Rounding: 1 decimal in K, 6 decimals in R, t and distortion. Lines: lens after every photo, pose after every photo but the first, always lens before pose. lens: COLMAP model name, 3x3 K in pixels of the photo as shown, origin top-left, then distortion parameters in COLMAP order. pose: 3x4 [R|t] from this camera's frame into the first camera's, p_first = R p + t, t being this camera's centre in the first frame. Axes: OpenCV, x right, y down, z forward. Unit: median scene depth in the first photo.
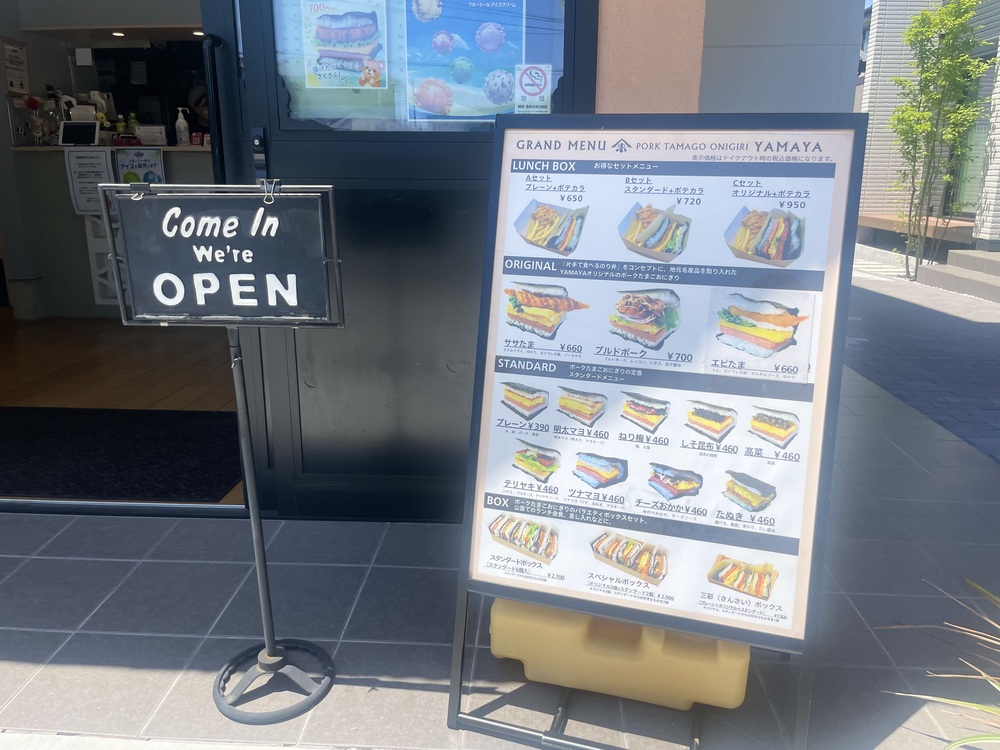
lens RADIAL K [[928.2, 0, 438.3], [0, 928.2, 420.4], [0, 0, 1]] dist [0.112885, -0.246686]
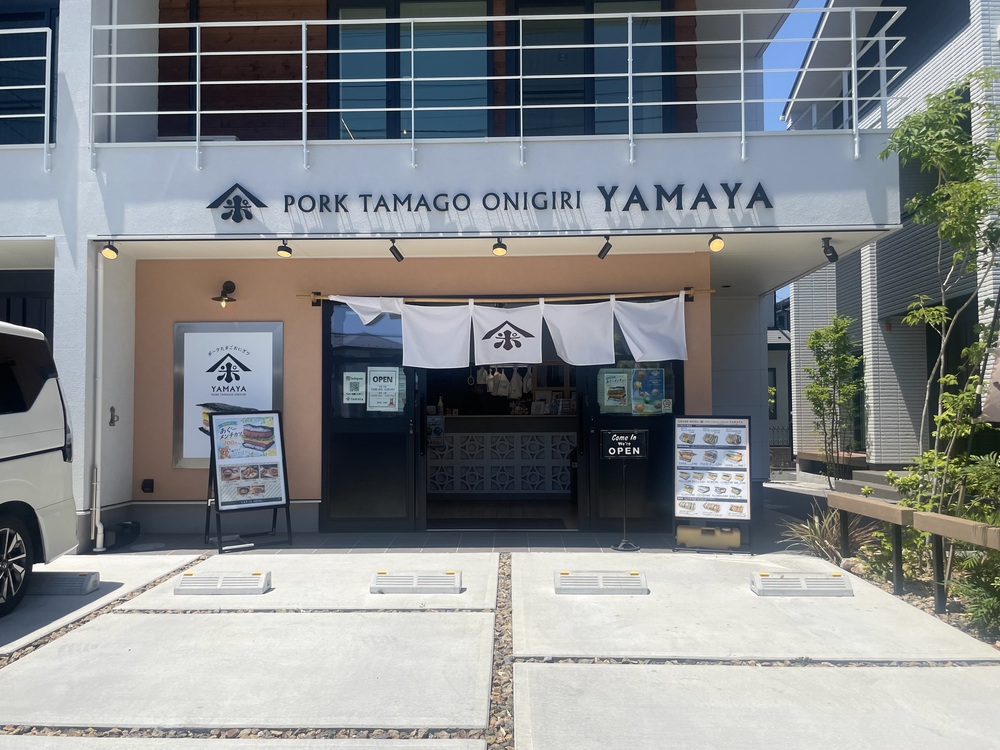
lens RADIAL K [[928.2, 0, 438.3], [0, 928.2, 420.4], [0, 0, 1]] dist [0.112885, -0.246686]
pose [[0.999620, -0.010485, 0.025493, -1.300637], [0.016783, 0.965162, -0.261114, 0.946567], [-0.021867, 0.261442, 0.964971, -3.660986]]
